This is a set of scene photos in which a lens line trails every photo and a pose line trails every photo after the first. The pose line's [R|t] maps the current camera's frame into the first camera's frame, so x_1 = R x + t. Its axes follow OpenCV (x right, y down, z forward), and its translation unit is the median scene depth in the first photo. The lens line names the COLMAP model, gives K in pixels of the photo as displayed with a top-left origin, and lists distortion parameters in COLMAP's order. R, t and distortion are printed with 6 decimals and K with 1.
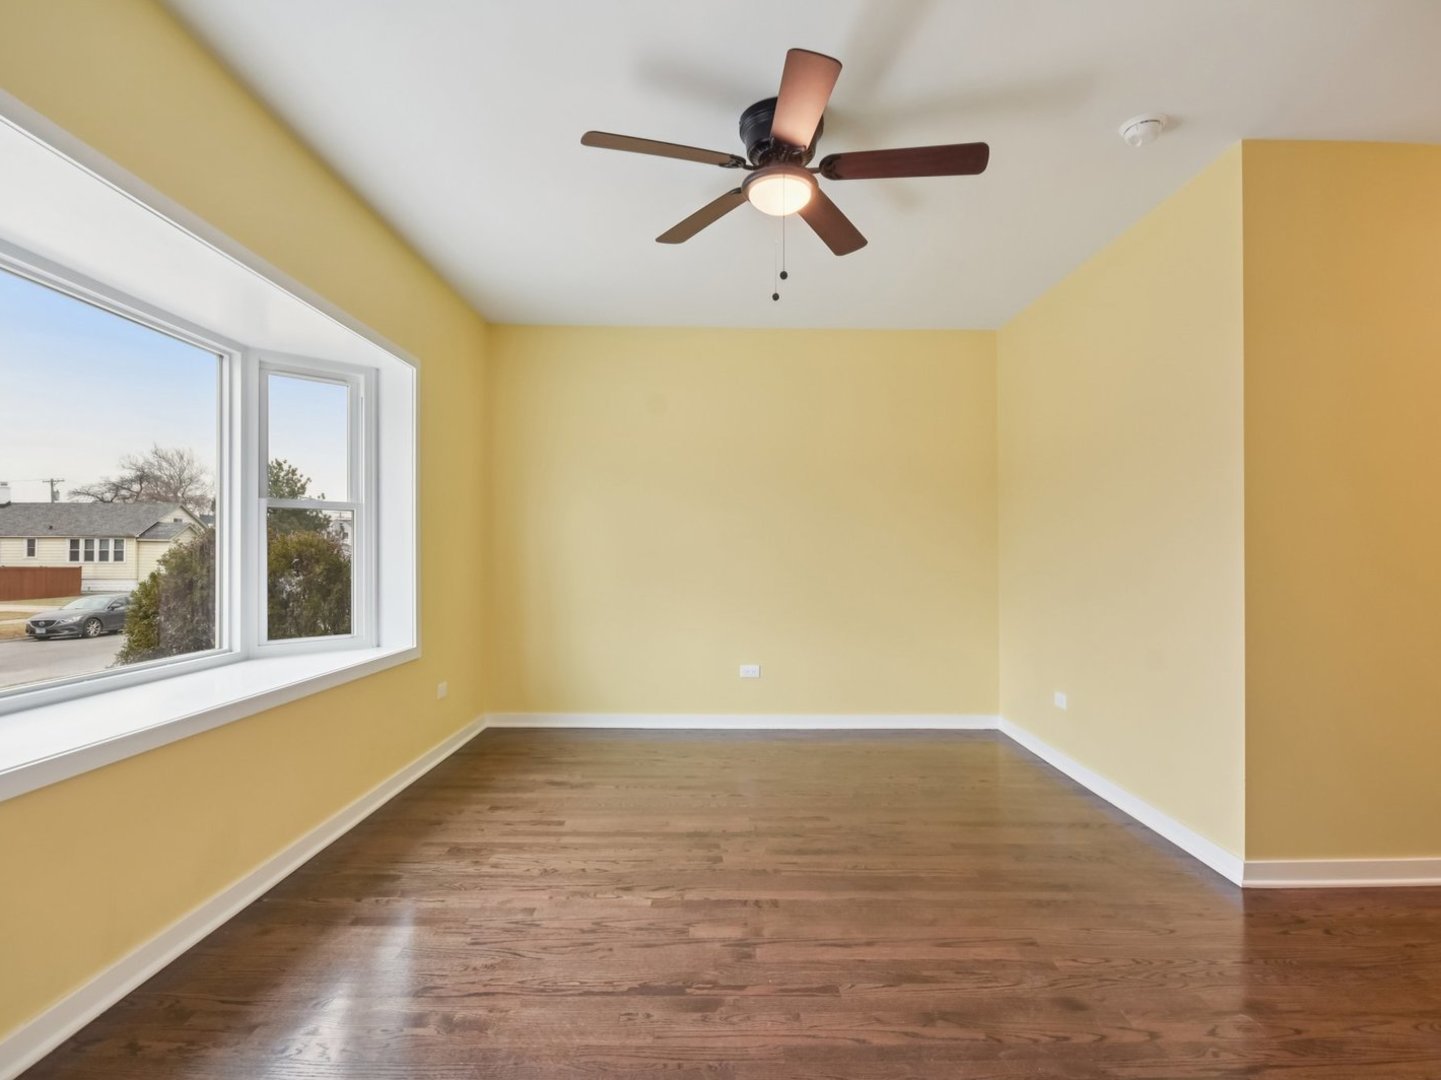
lens RADIAL K [[733.9, 0, 720.3], [0, 733.9, 542.6], [0, 0, 1]] dist [0.004099, 0.000395]
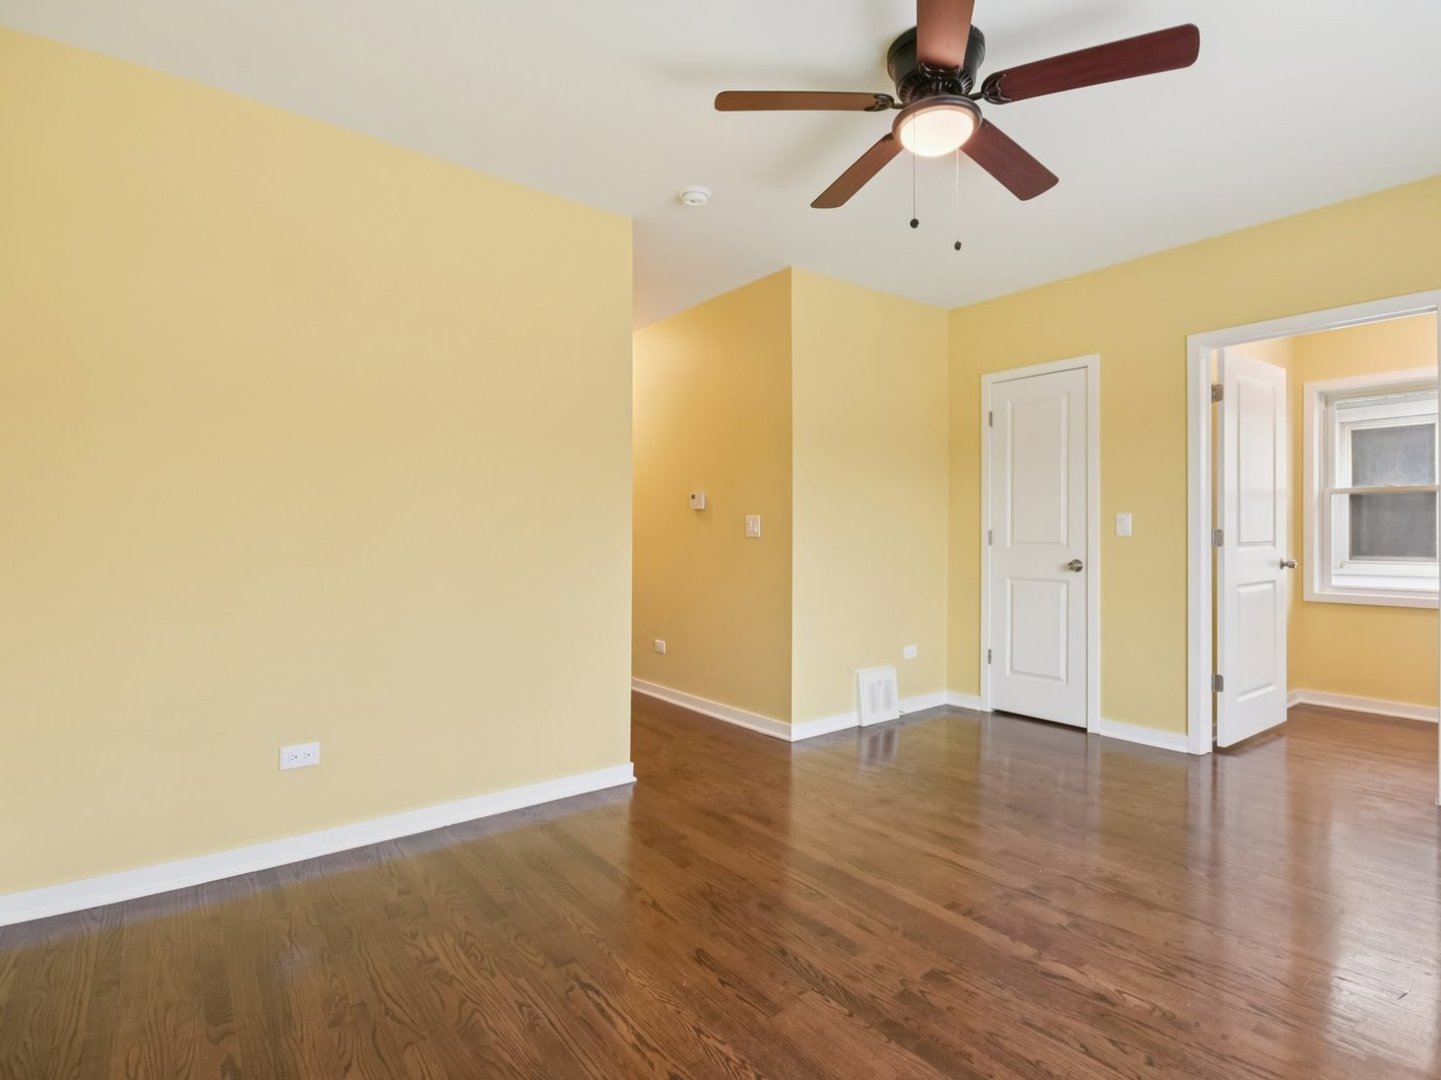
lens RADIAL K [[733.9, 0, 721.7], [0, 733.9, 536.8], [0, 0, 1]] dist [0.004099, 0.000395]
pose [[-0.605263, -0.000210, 0.796026, -0.518710], [-0.005080, 0.999981, -0.003599, 0.023075], [-0.796009, -0.006222, -0.605252, 1.883857]]
